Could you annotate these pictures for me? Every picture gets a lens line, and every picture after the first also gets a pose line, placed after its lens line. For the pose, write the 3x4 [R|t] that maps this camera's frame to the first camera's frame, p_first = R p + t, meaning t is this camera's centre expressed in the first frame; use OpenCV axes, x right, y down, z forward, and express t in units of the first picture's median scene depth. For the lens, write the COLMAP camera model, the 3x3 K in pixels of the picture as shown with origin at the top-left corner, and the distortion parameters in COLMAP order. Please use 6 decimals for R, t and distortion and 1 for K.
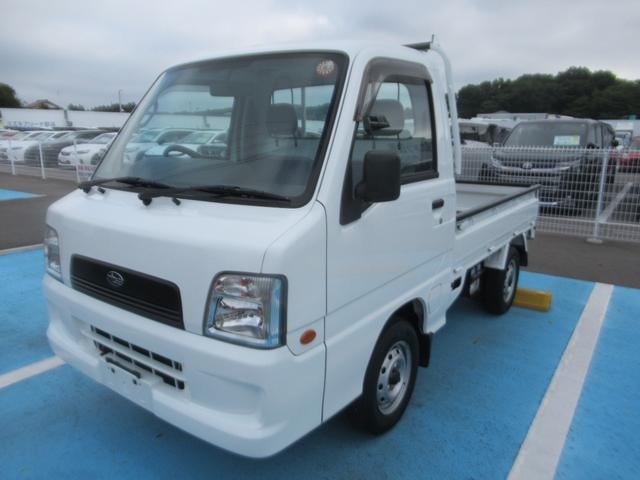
lens RADIAL K [[478.9, 0, 320.1], [0, 478.9, 243.4], [0, 0, 1]] dist [-0.000269, 0.034664]
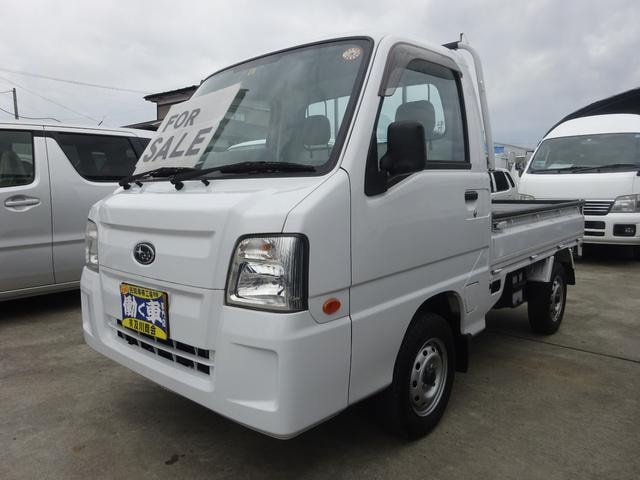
lens RADIAL K [[478.9, 0, 323.8], [0, 478.9, 242.4], [0, 0, 1]] dist [-0.000269, 0.034664]
pose [[0.996425, -0.006474, -0.084231, 0.030566], [-0.002994, 0.993726, -0.111802, 0.129648], [0.084427, 0.111654, 0.990154, 0.020992]]
